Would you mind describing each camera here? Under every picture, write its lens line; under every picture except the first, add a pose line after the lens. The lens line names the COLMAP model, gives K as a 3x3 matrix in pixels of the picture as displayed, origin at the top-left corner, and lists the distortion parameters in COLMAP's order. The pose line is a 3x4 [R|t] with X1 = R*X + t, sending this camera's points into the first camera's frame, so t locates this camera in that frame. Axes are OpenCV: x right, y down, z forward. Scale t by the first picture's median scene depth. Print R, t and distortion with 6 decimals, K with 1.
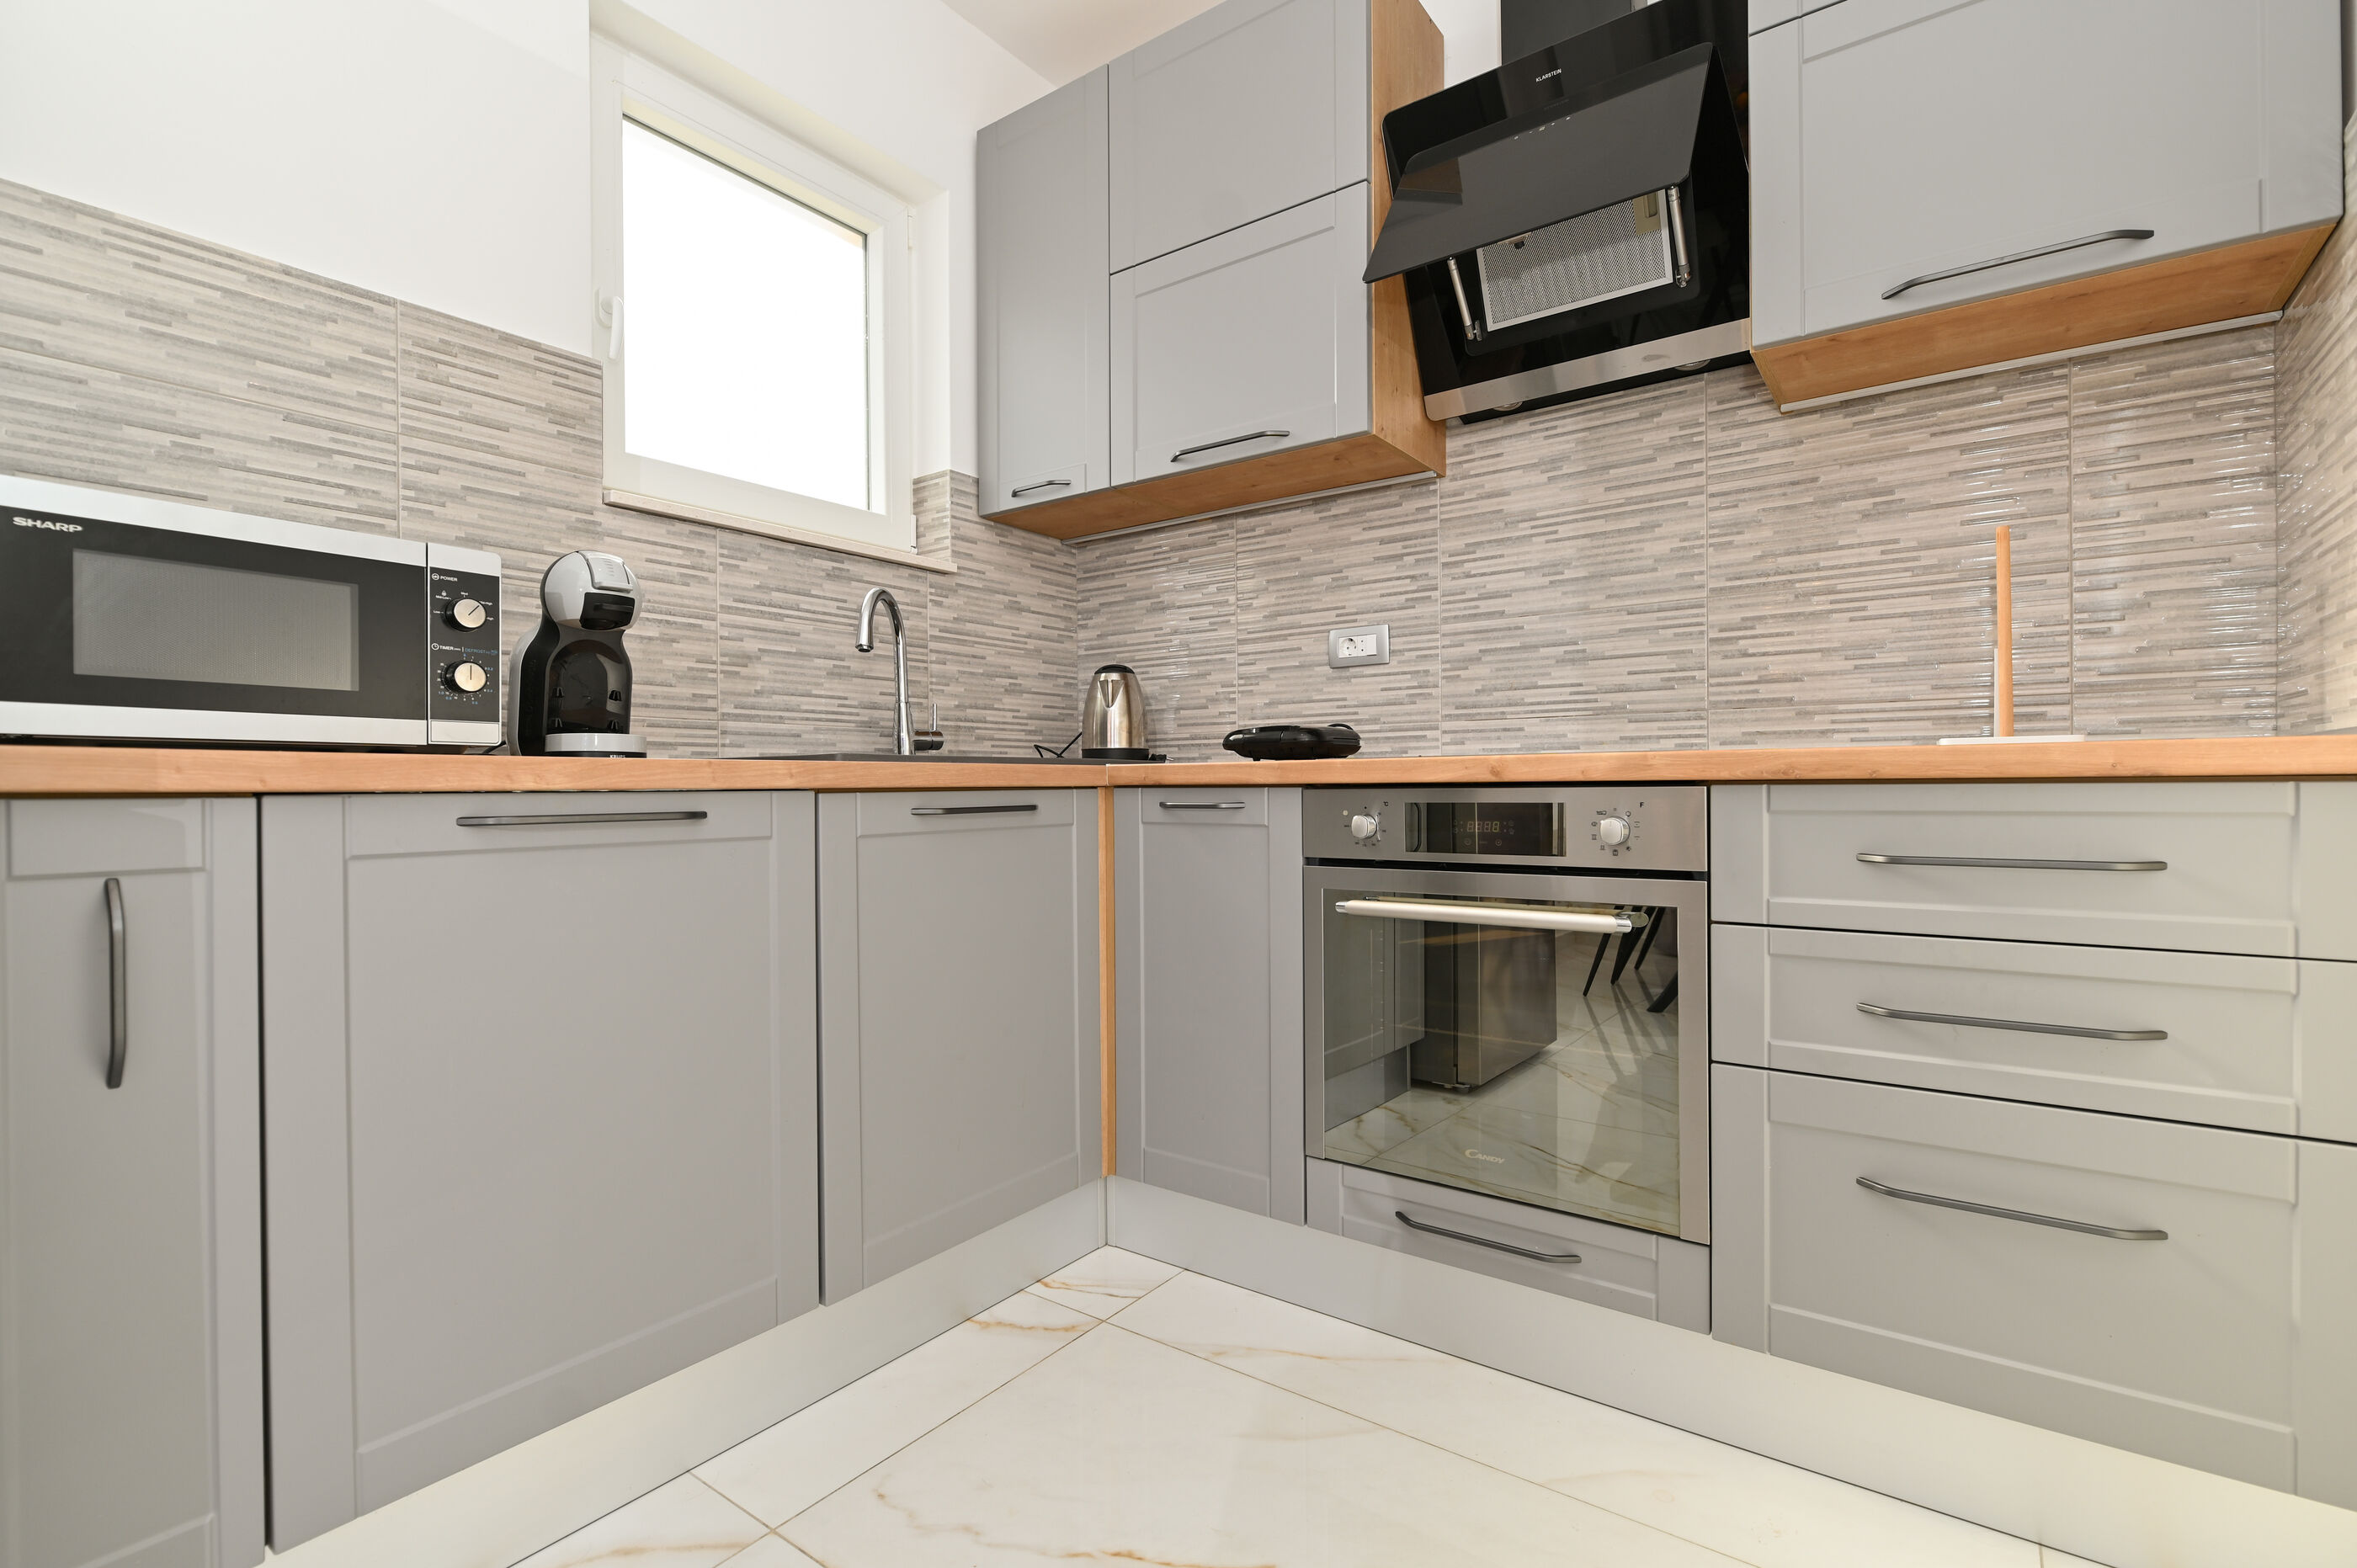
lens RADIAL K [[1094.9, 0, 1173.6], [0, 1094.9, 790.1], [0, 0, 1]] dist [-0.004480, -0.000969]
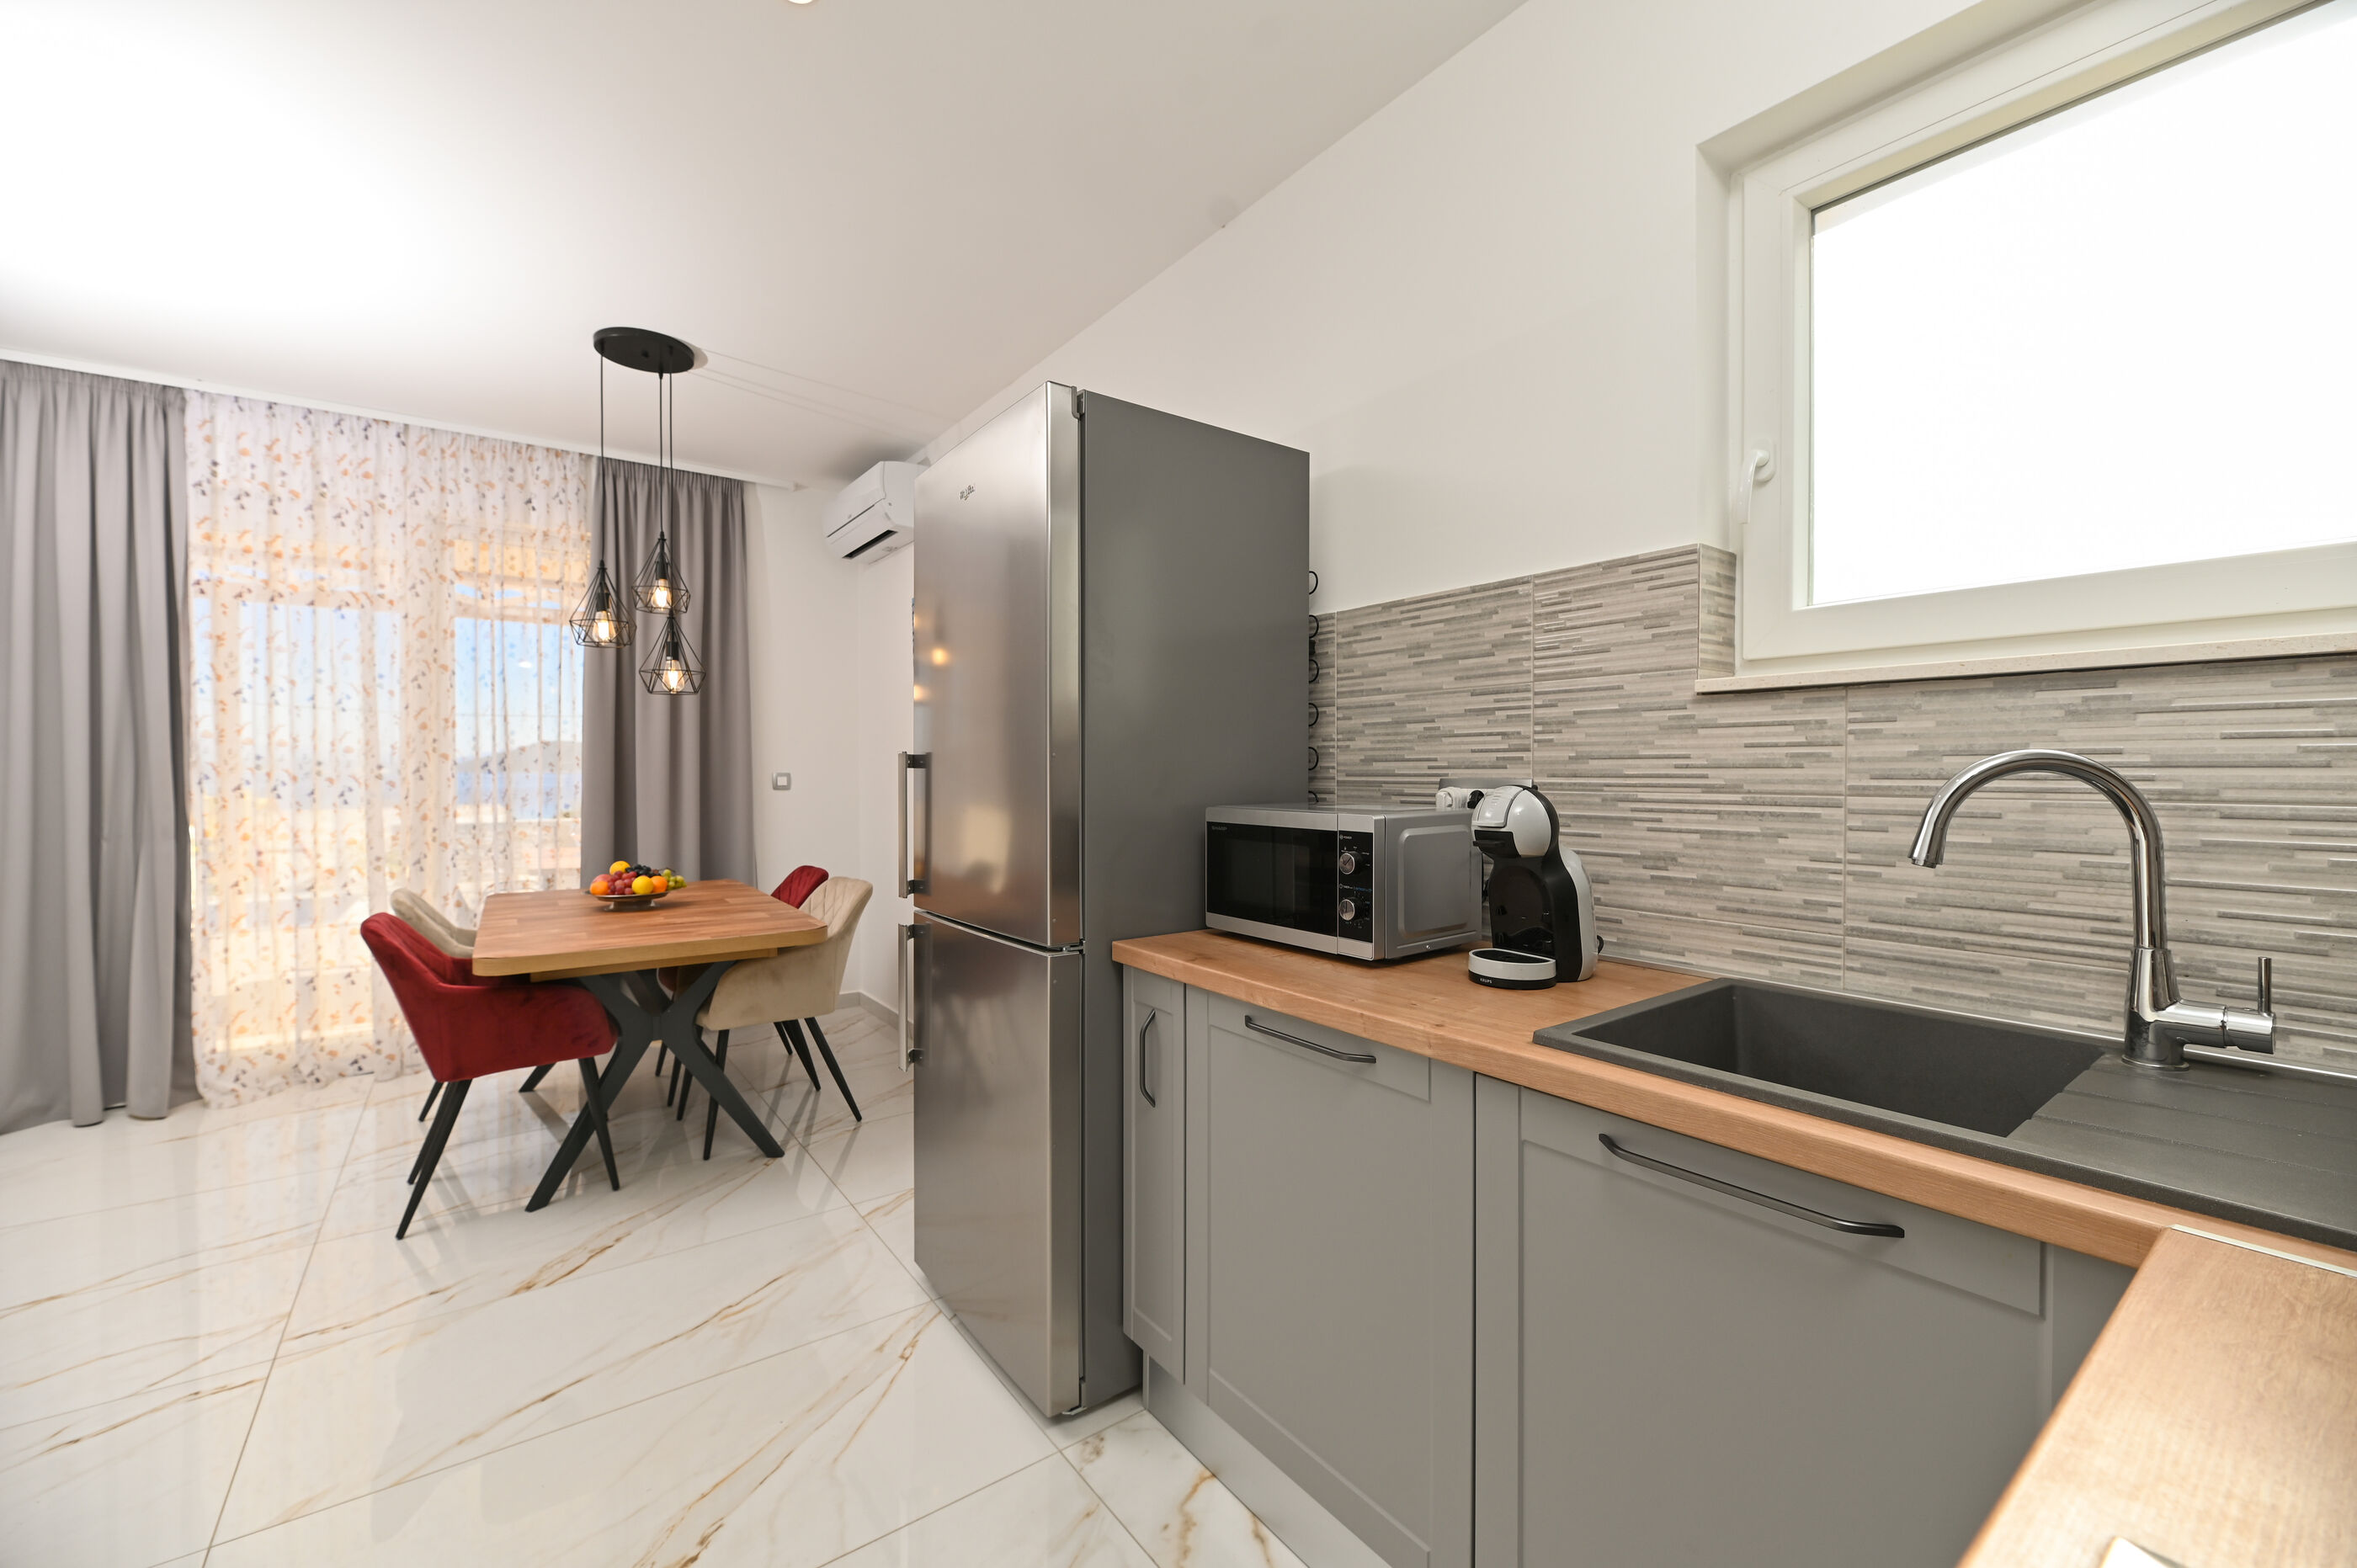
lens RADIAL K [[945.6, 0, 1187.2], [0, 945.6, 778.0], [0, 0, 1]] dist [-0.001461, -0.002918]
pose [[-0.296706, 0.014952, -0.954852, 0.422368], [0.003437, 0.999888, 0.014589, -0.220431], [0.954963, 0.001046, -0.296724, 0.889217]]
